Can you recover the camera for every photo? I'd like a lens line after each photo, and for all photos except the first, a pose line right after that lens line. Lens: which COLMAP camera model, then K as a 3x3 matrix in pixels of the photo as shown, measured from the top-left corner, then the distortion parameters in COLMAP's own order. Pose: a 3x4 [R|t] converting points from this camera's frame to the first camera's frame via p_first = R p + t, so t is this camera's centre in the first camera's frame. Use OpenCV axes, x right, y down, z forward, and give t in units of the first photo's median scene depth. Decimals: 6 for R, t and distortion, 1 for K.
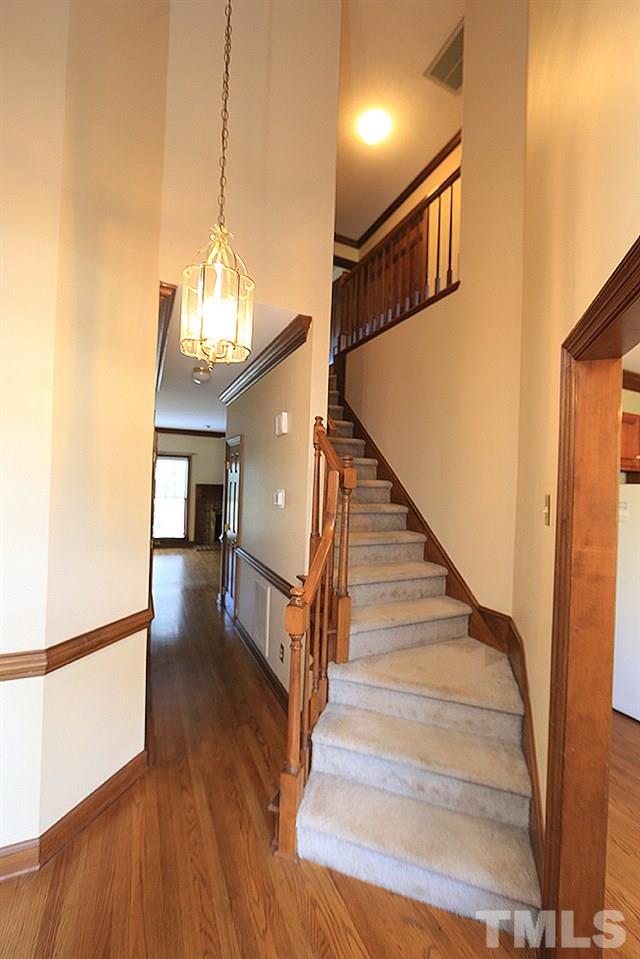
lens RADIAL K [[378.5, 0, 320.0], [0, 378.5, 479.5], [0, 0, 1]] dist [-0.011088, 0.000647]
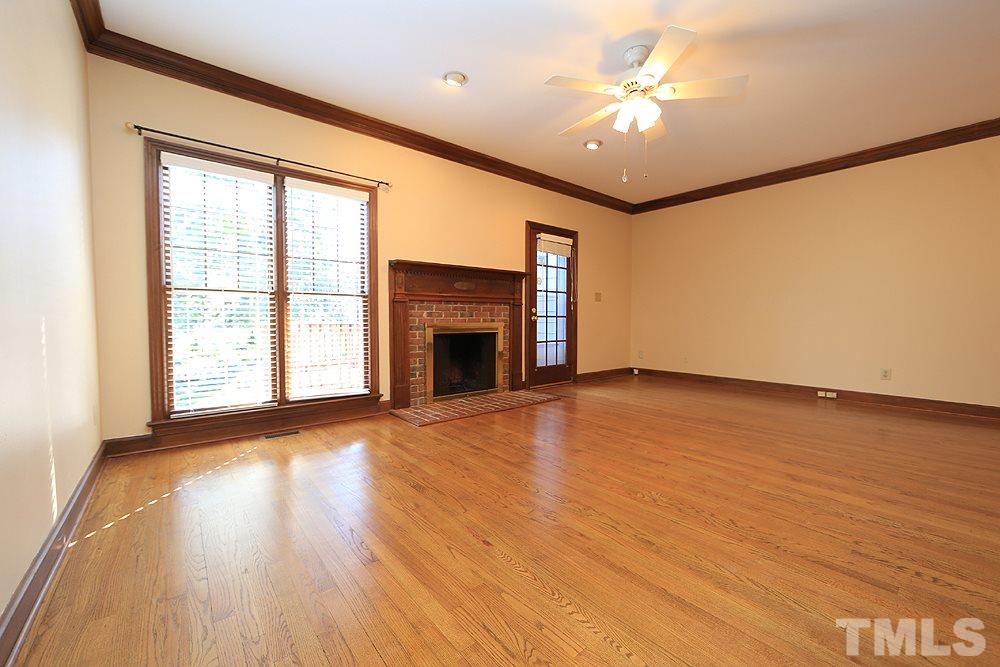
lens RADIAL K [[394.7, 0, 500.0], [0, 394.7, 333.5], [0, 0, 1]] dist [-0.011088, 0.000647]
pose [[0.967823, -0.041804, 0.248134, -0.323316], [0.029645, 0.998179, 0.052540, 0.071489], [-0.249879, -0.043493, 0.967300, 0.561898]]
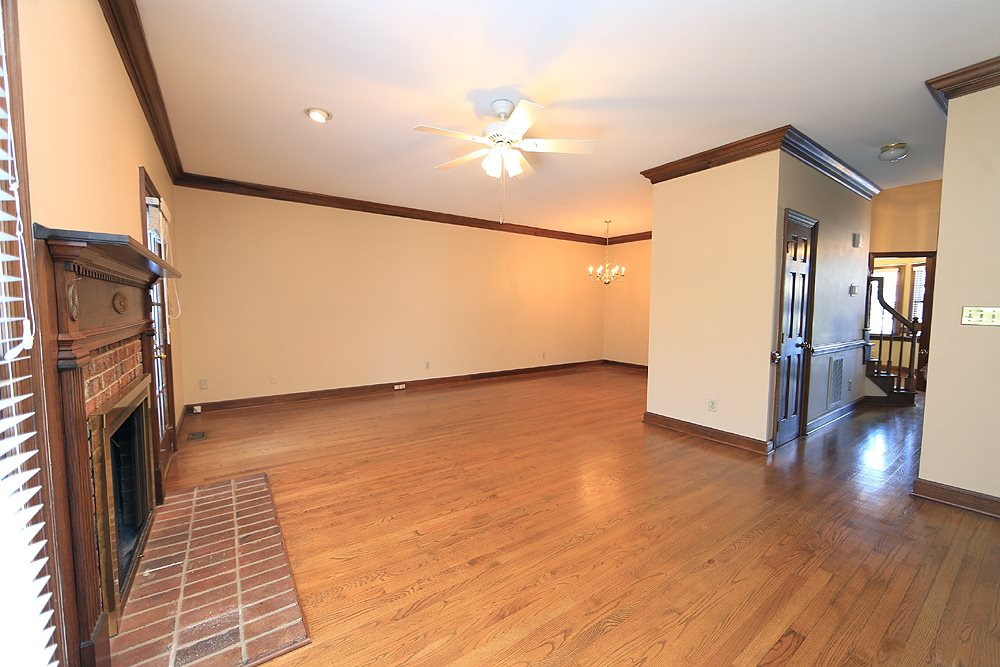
lens RADIAL K [[394.7, 0, 500.0], [0, 394.7, 333.5], [0, 0, 1]] dist [-0.011088, 0.000647]
pose [[-0.172392, -0.099412, 0.979999, -0.471506], [-0.016093, 0.995046, 0.098107, 0.030067], [-0.984897, 0.001142, -0.173138, 0.891202]]
